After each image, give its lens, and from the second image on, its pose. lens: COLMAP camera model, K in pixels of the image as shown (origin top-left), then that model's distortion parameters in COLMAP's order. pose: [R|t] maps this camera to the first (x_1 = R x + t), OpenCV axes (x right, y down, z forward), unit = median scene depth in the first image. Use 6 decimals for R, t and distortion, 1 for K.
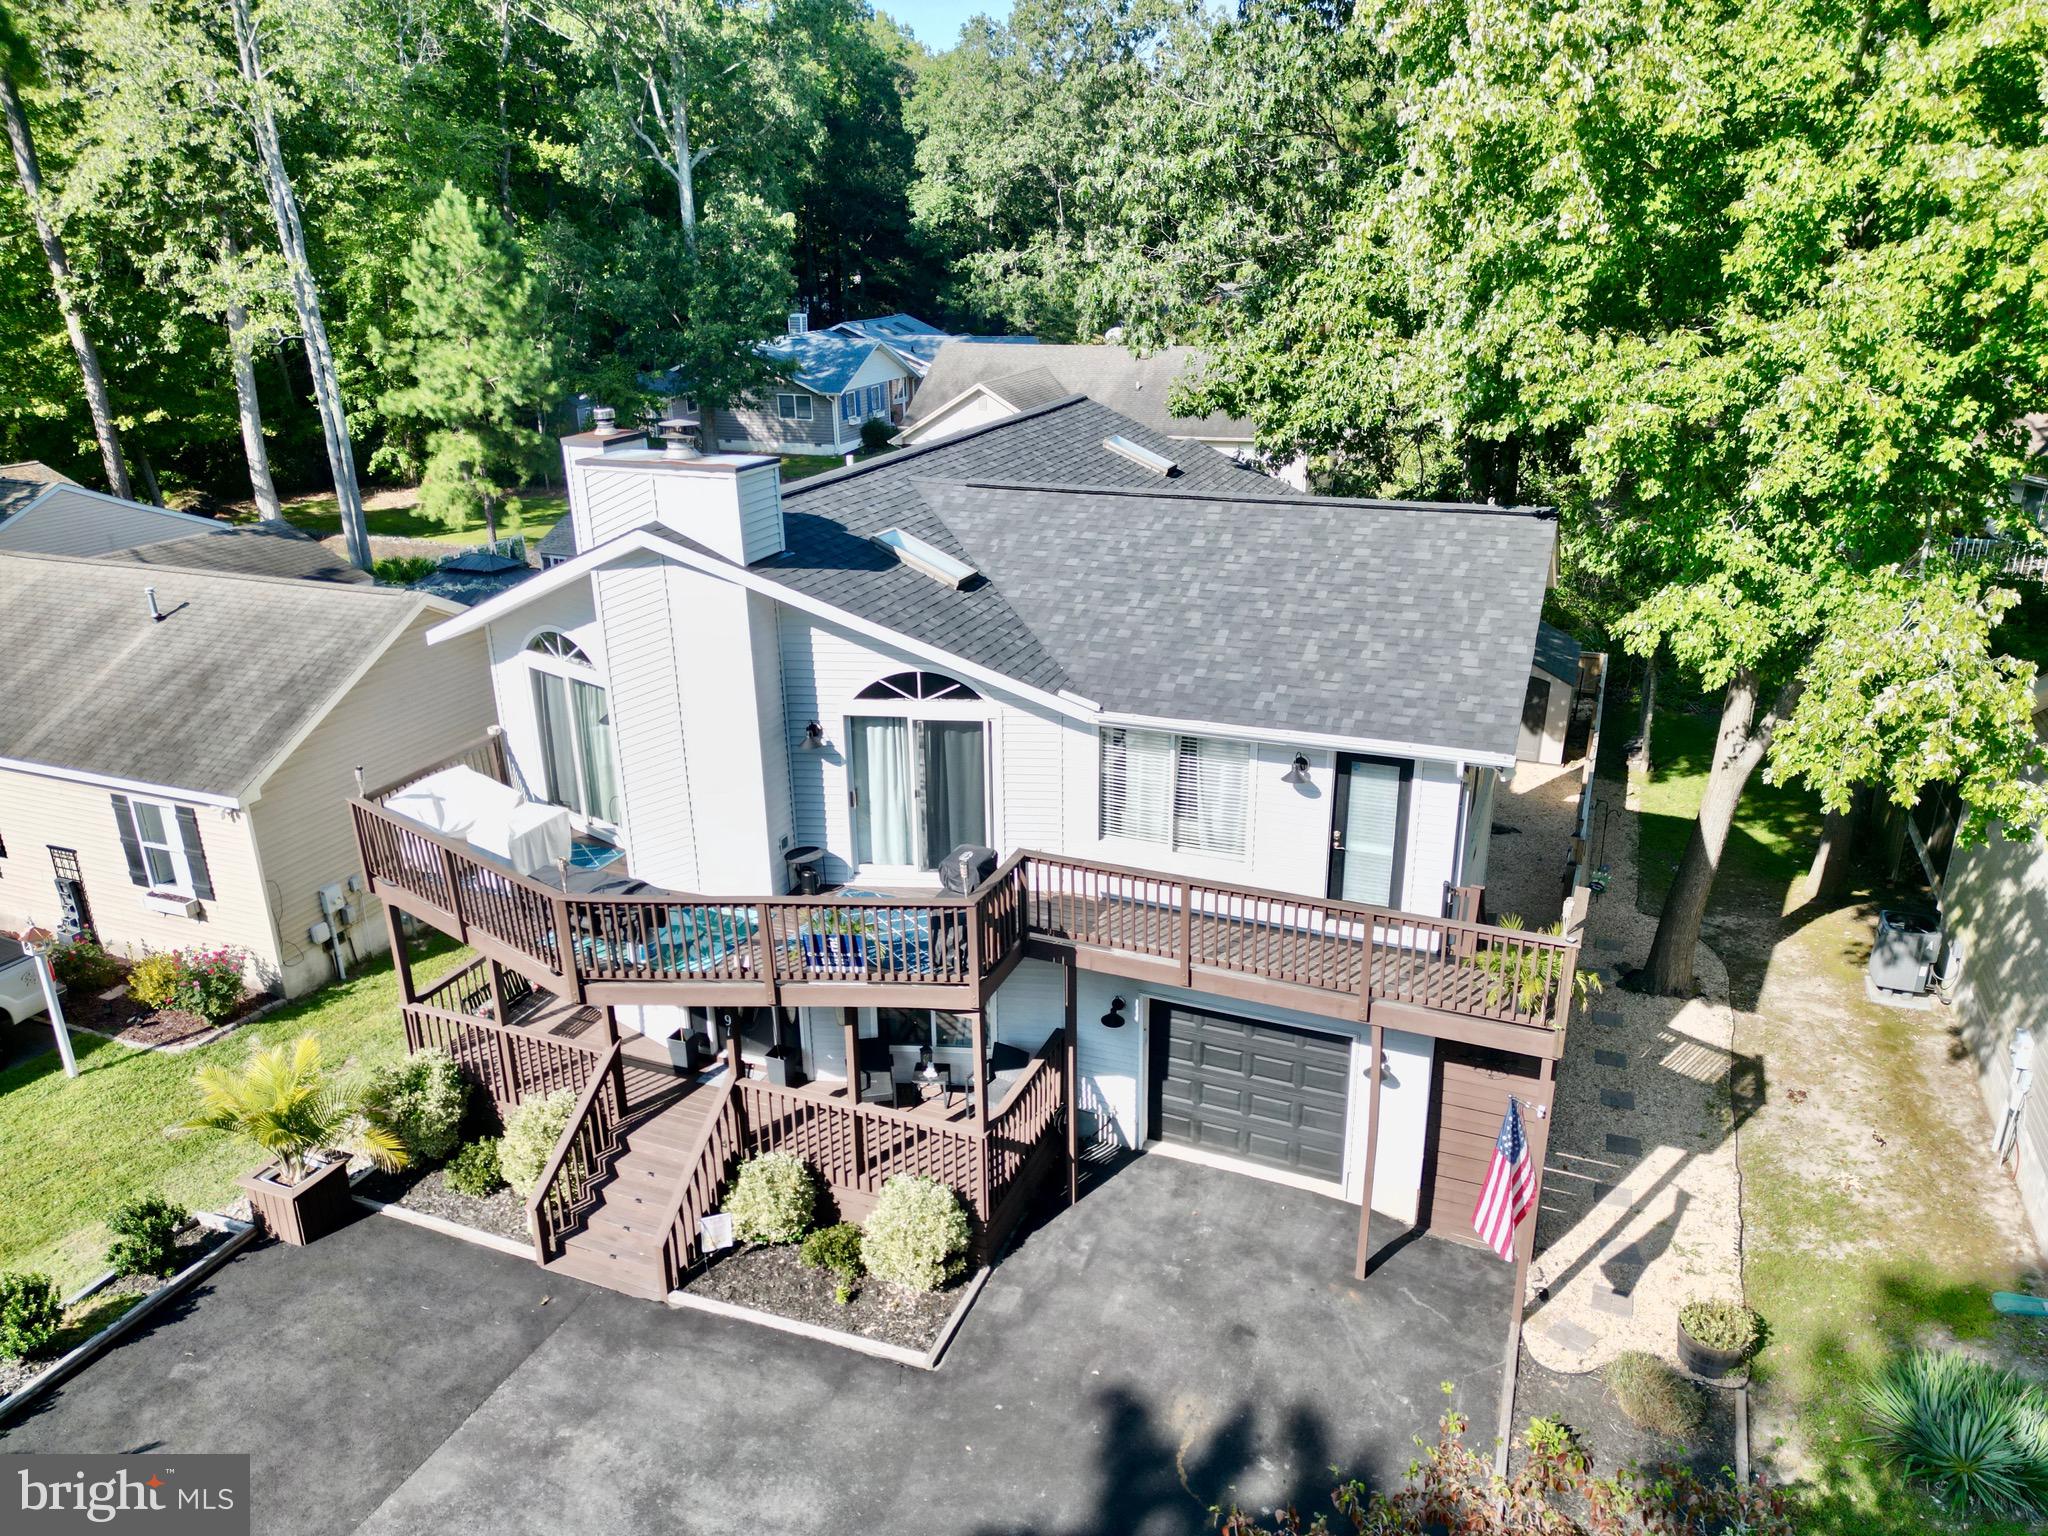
lens RADIAL K [[1429.3, 0, 1017.0], [0, 1429.3, 768.0], [0, 0, 1]] dist [0.088839, -0.074926]
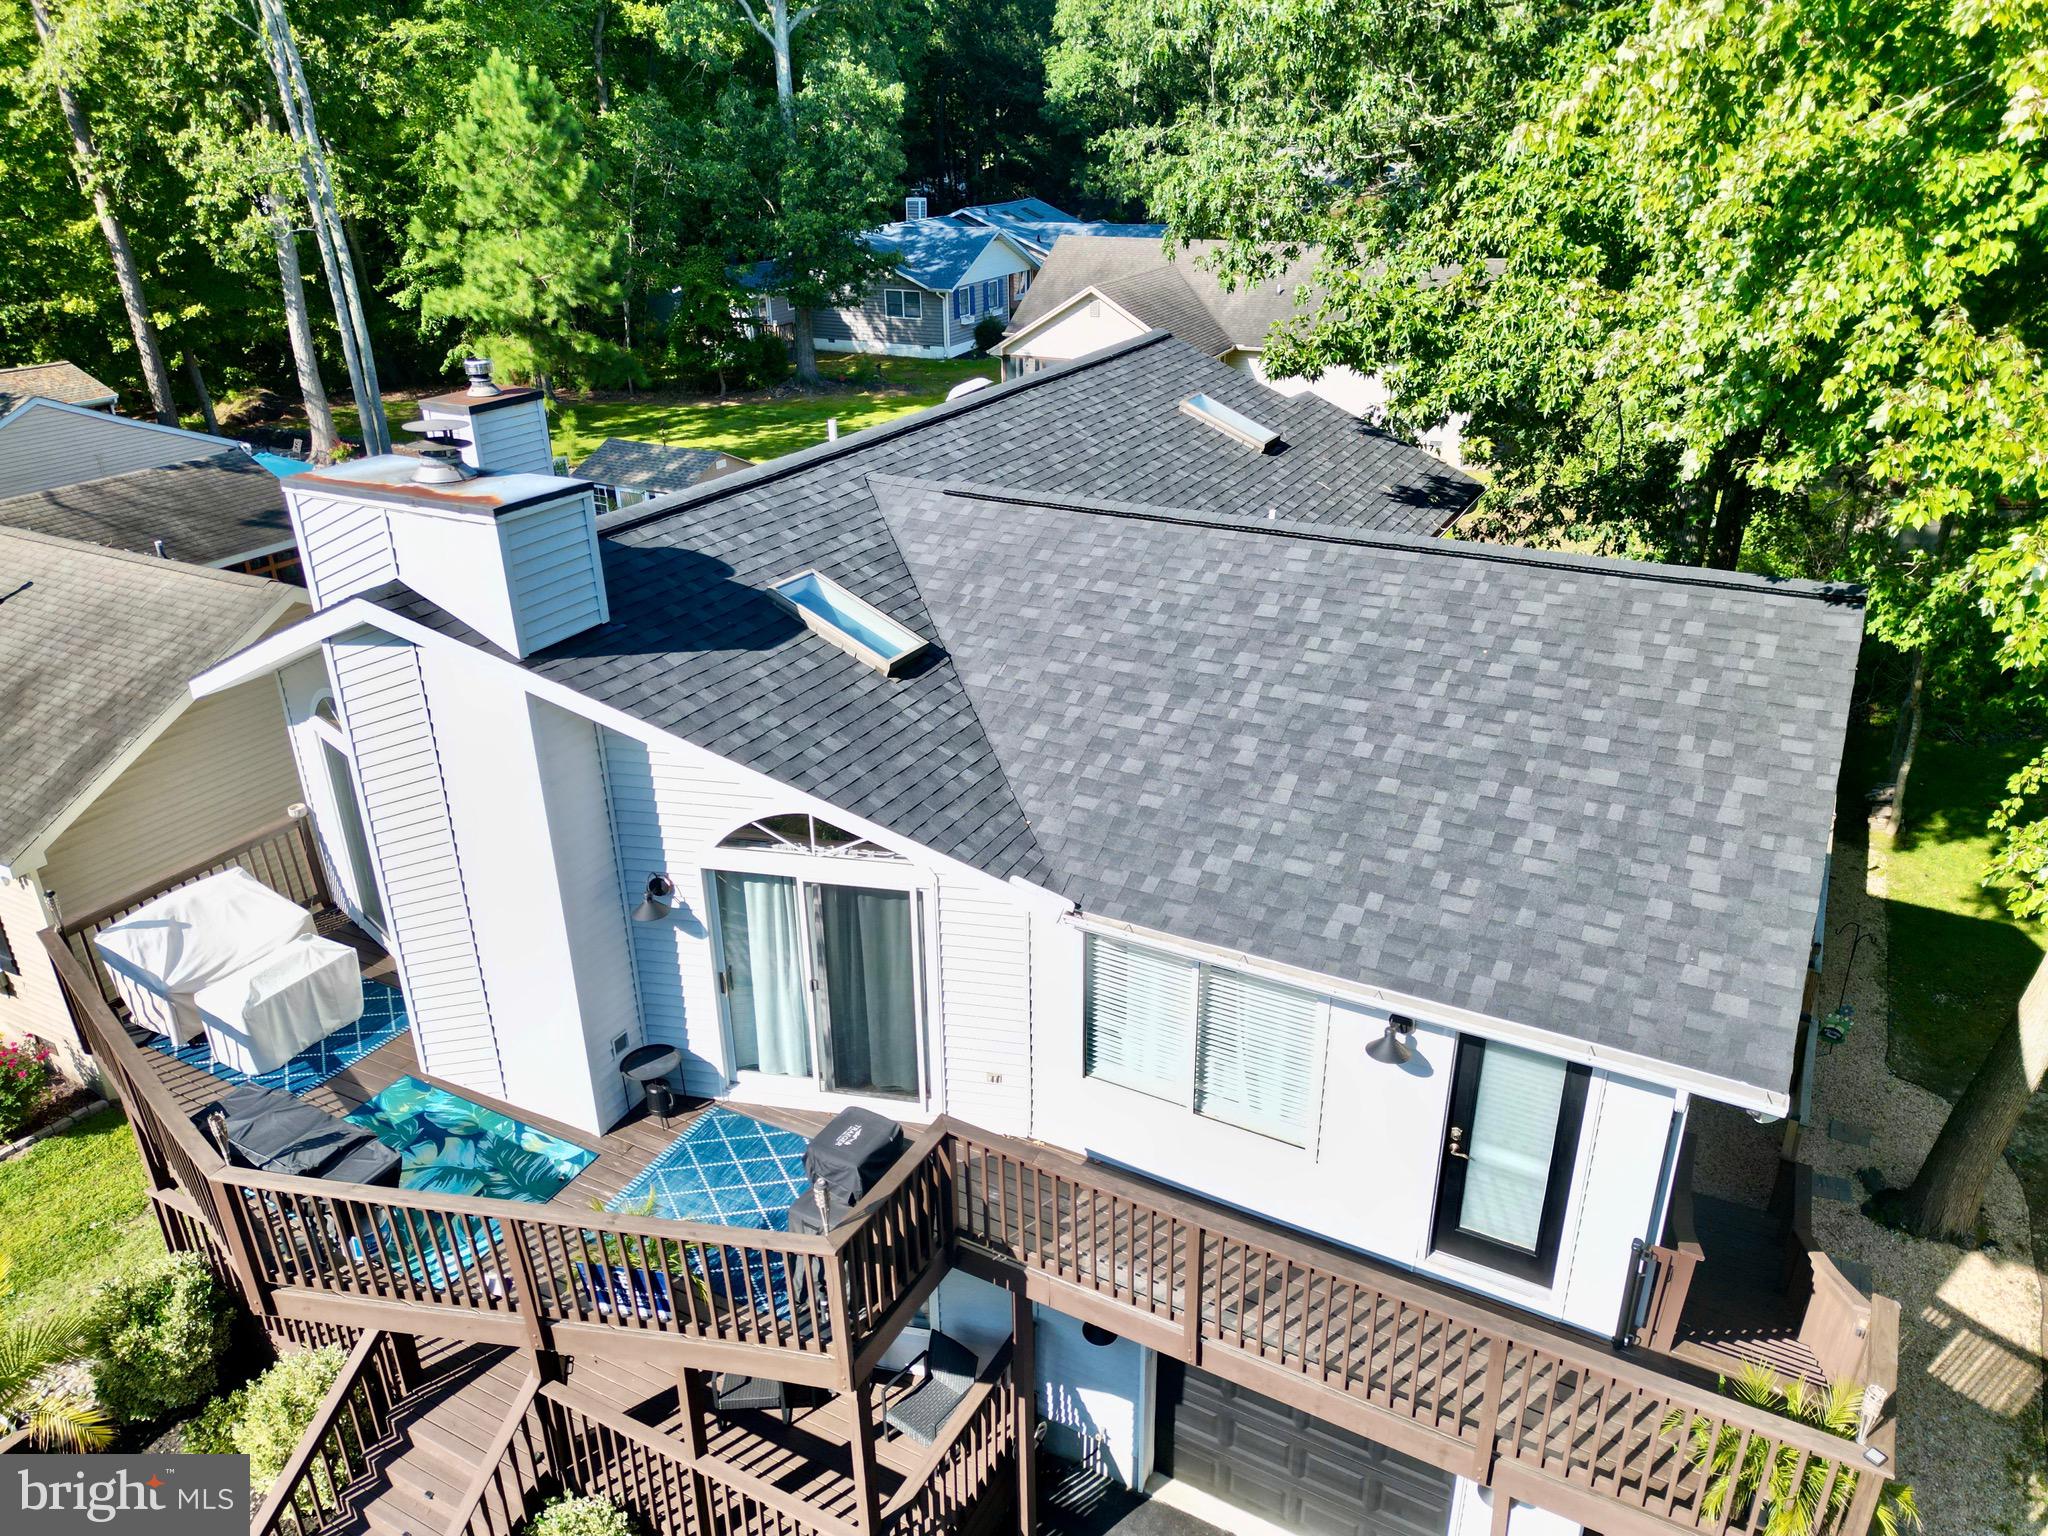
lens RADIAL K [[1429.3, 0, 1017.0], [0, 1429.3, 768.0], [0, 0, 1]] dist [0.088839, -0.074926]
pose [[0.994368, 0.045900, -0.095522, 0.078844], [-0.038696, 0.996360, 0.075953, -0.130520], [0.098661, -0.071829, 0.992525, 0.338442]]
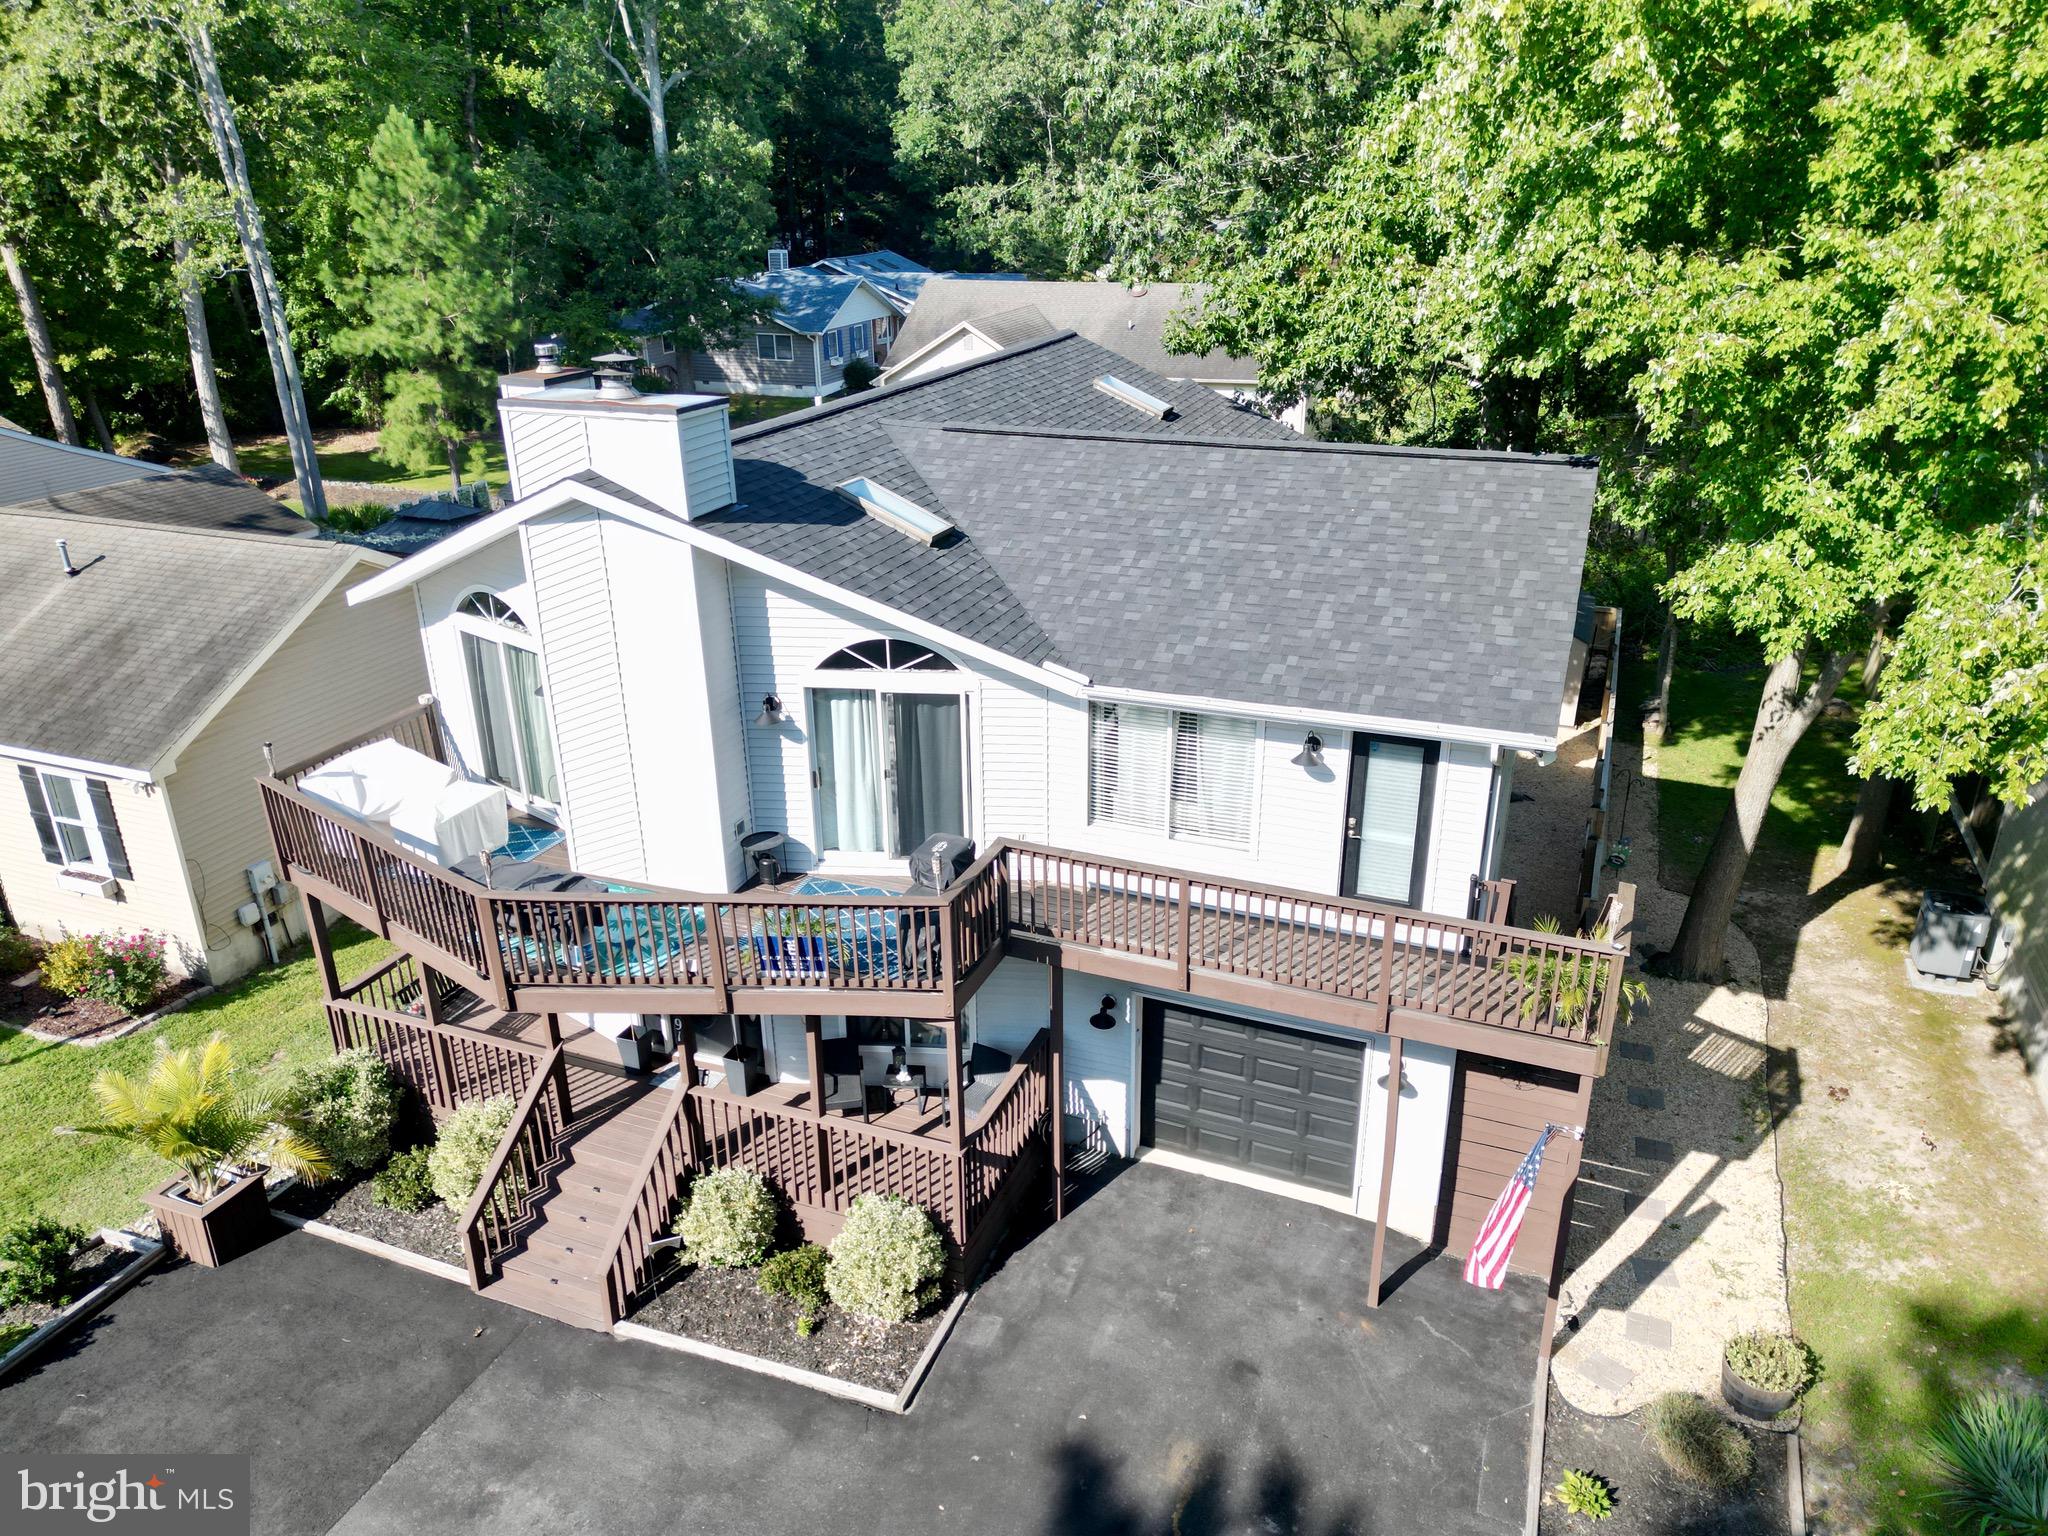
lens RADIAL K [[1429.3, 0, 1017.0], [0, 1429.3, 768.0], [0, 0, 1]] dist [0.088839, -0.074926]
pose [[0.999975, -0.000609, 0.006998, 0.005910], [0.000352, 0.999326, 0.036703, -0.017963], [-0.007016, -0.036699, 0.999302, 0.091159]]
